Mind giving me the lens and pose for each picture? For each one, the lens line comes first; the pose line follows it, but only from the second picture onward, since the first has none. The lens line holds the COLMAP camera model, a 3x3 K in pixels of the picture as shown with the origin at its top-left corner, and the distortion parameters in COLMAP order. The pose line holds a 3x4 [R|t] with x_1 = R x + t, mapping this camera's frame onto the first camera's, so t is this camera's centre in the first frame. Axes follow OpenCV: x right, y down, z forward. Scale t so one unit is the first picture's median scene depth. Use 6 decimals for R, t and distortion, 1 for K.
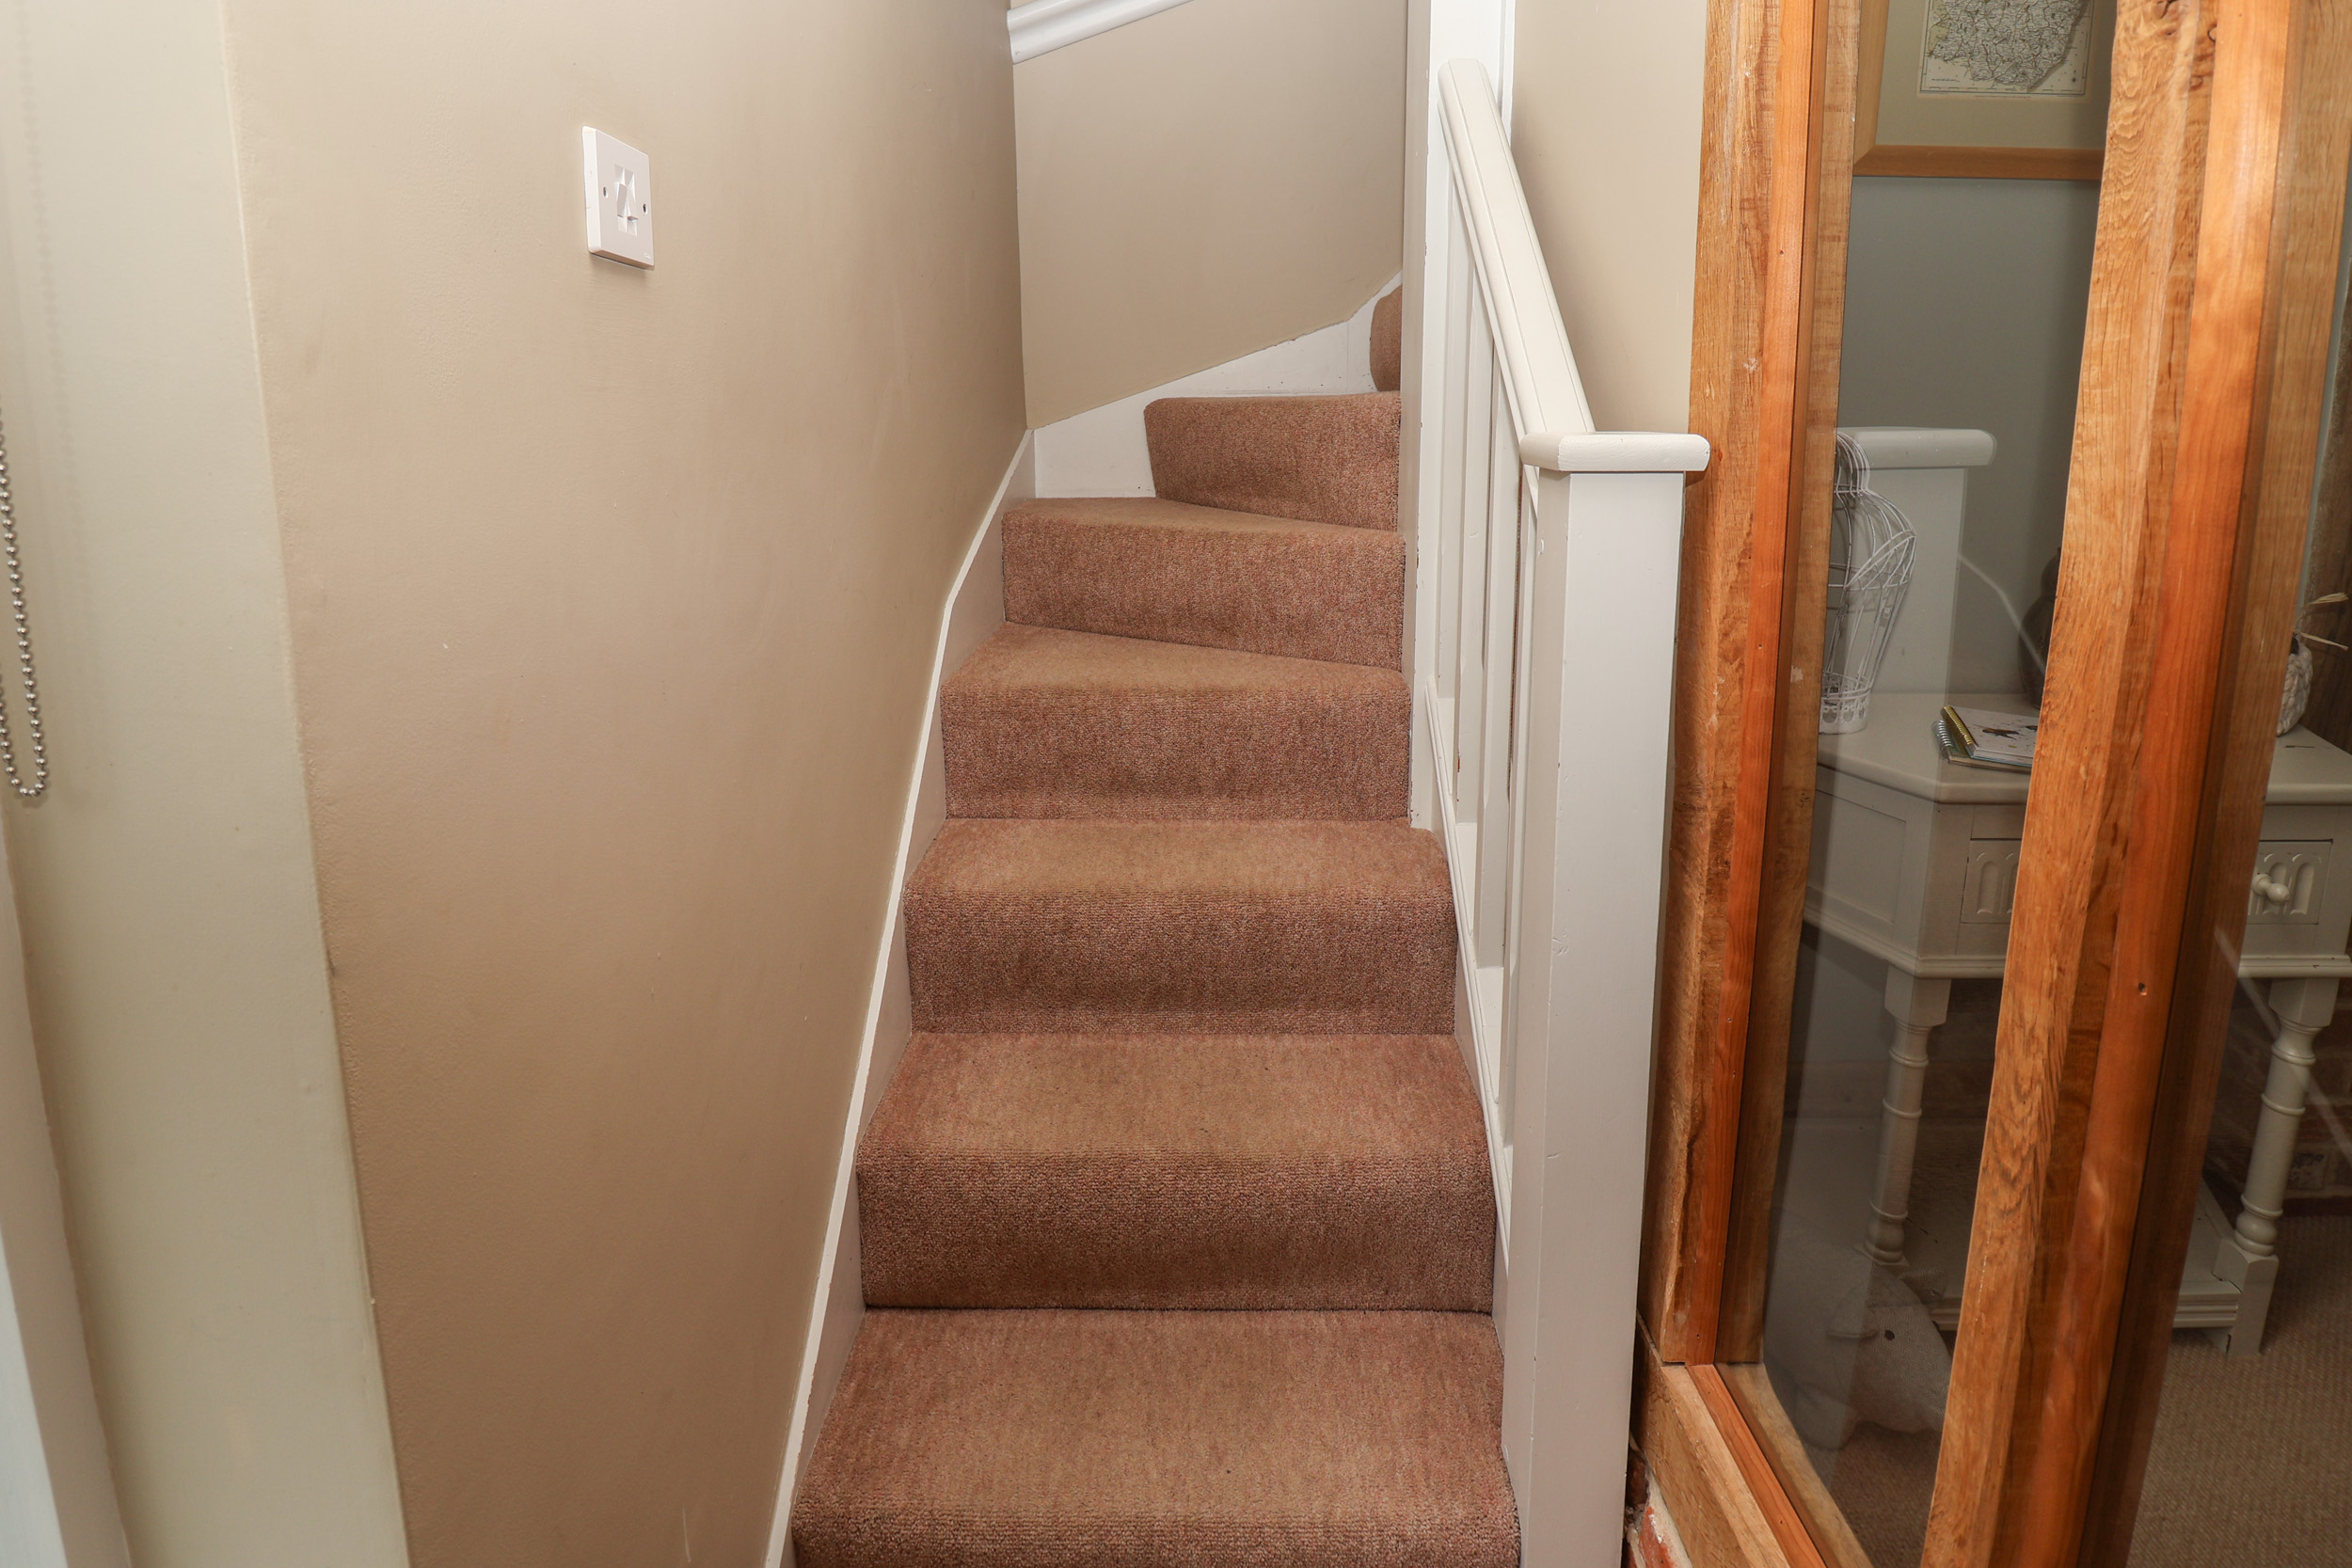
lens RADIAL K [[1125.4, 0, 1176.0], [0, 1125.4, 784.0], [0, 0, 1]] dist [-0.001447, -0.000494]
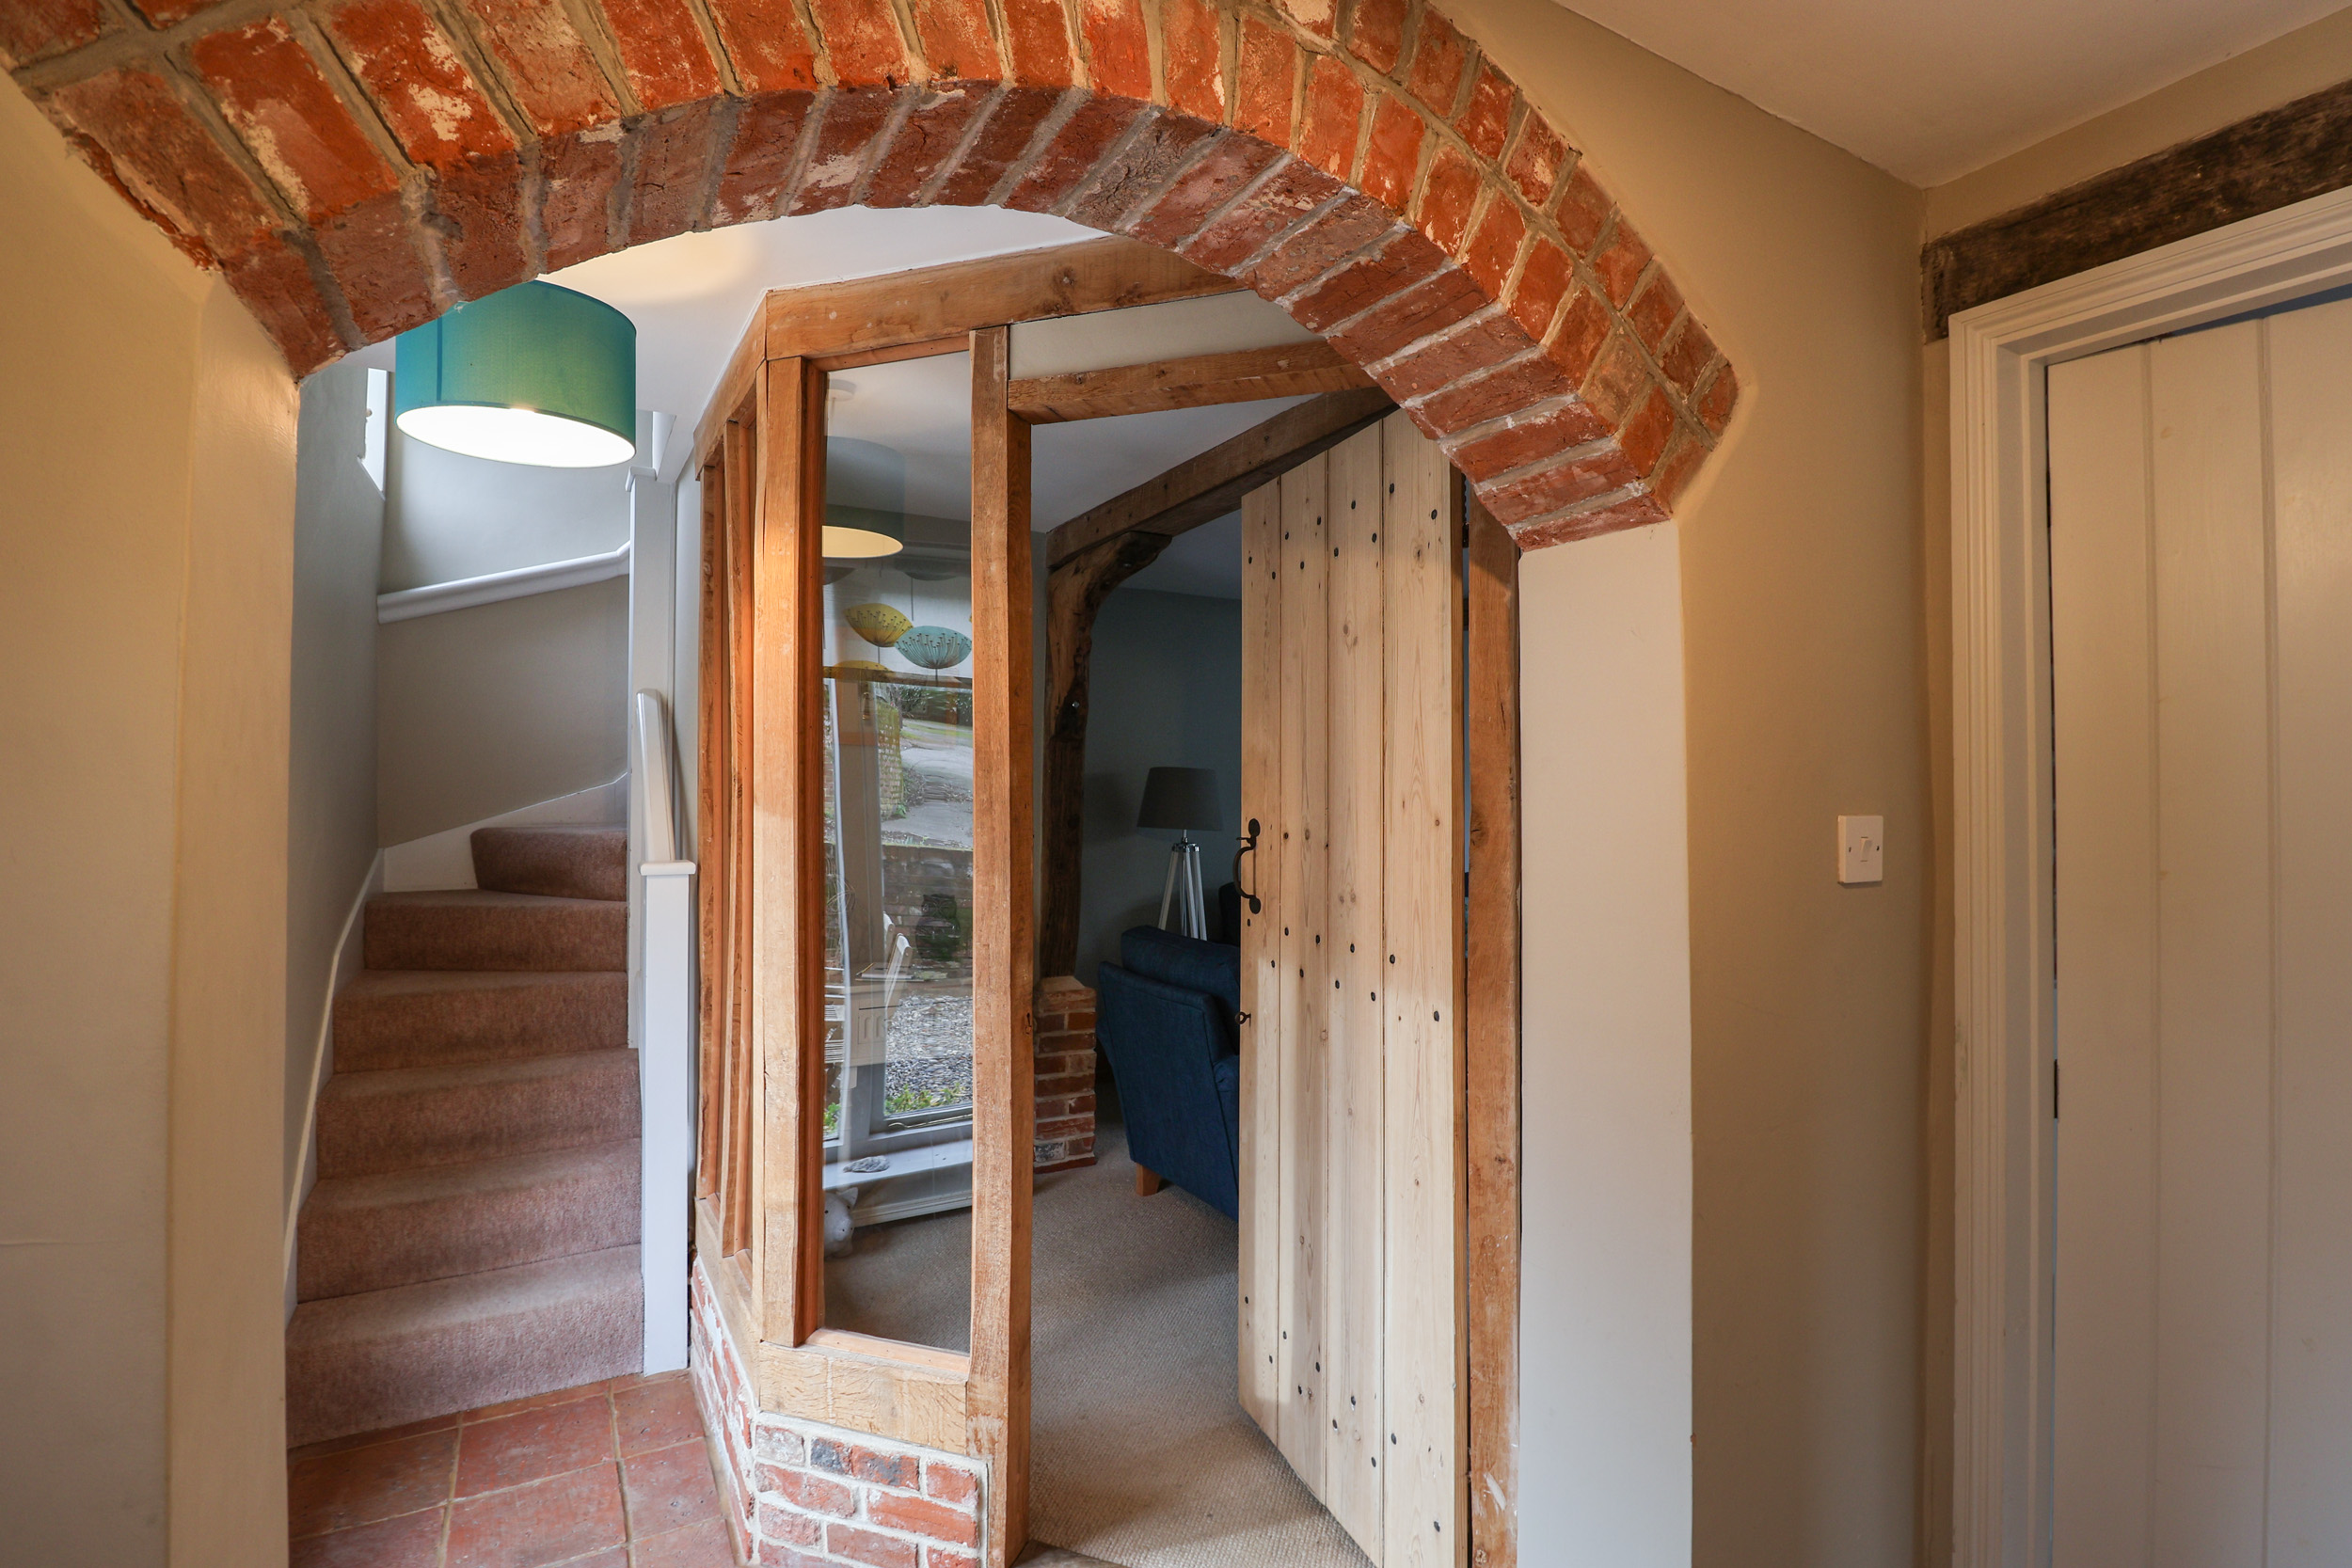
lens RADIAL K [[1125.4, 0, 1176.0], [0, 1125.4, 784.0], [0, 0, 1]] dist [-0.001447, -0.000494]
pose [[0.859167, 0.009175, 0.511613, 0.020425], [0.157239, 0.946729, -0.281033, 0.284644], [-0.486937, 0.321900, 0.811956, -1.127503]]
